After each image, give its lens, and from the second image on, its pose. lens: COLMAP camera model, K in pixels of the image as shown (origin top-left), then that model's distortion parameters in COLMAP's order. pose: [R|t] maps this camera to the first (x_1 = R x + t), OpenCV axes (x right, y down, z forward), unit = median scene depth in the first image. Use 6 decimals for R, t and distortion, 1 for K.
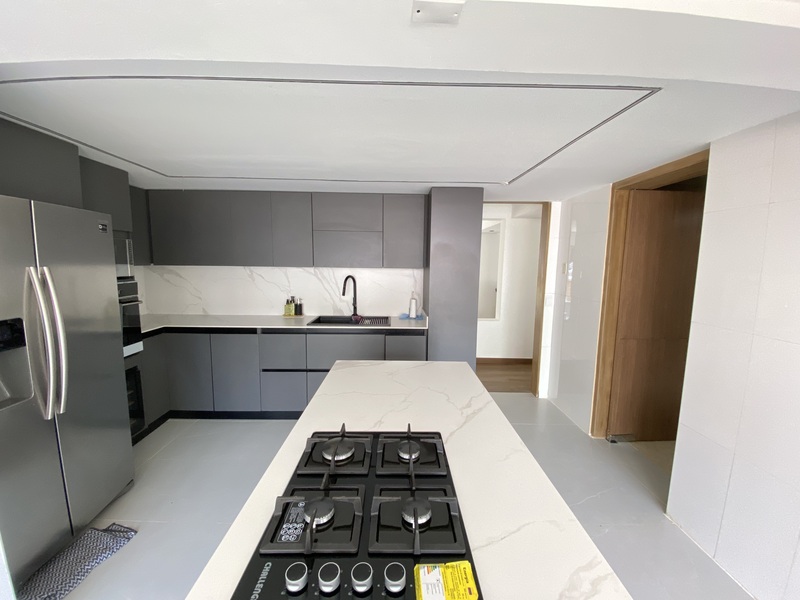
lens RADIAL K [[327.0, 0, 400.0], [0, 327.0, 299.8], [0, 0, 1]] dist [0.000594, -0.003069]
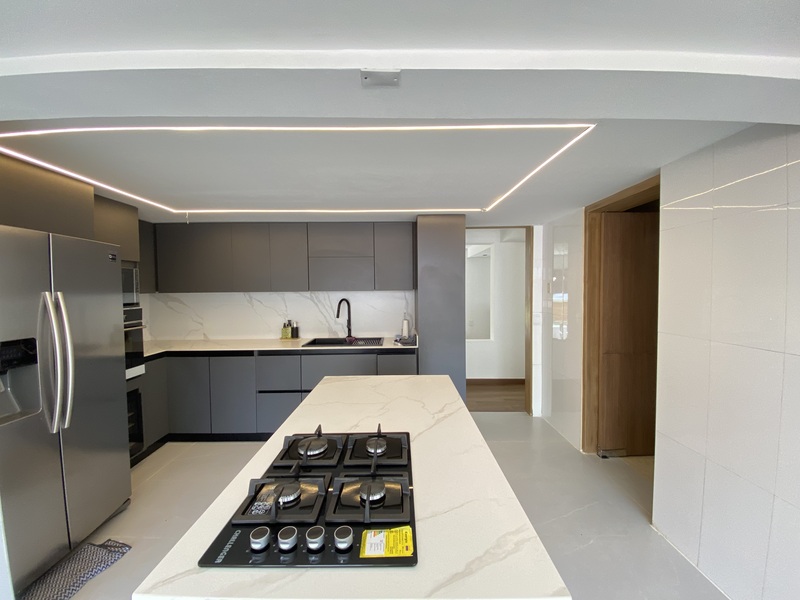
lens RADIAL K [[327.0, 0, 400.8], [0, 327.0, 302.0], [0, 0, 1]] dist [0.000594, -0.003069]
pose [[0.999724, -0.020973, -0.010571, 0.053044], [0.020119, 0.996959, -0.075287, 0.024202], [0.012118, 0.075053, 0.997106, -0.055502]]
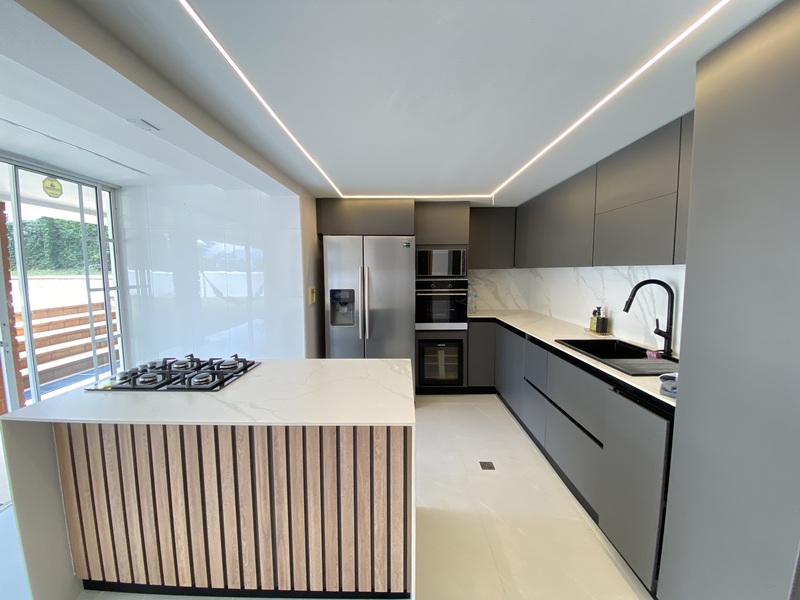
lens RADIAL K [[327.0, 0, 400.1], [0, 327.0, 300.8], [0, 0, 1]] dist [0.000594, -0.003069]
pose [[-0.018946, 0.079604, -0.996646, 0.604419], [-0.106360, 0.991009, 0.081176, -0.049850], [0.994147, 0.107542, -0.010309, 0.764696]]
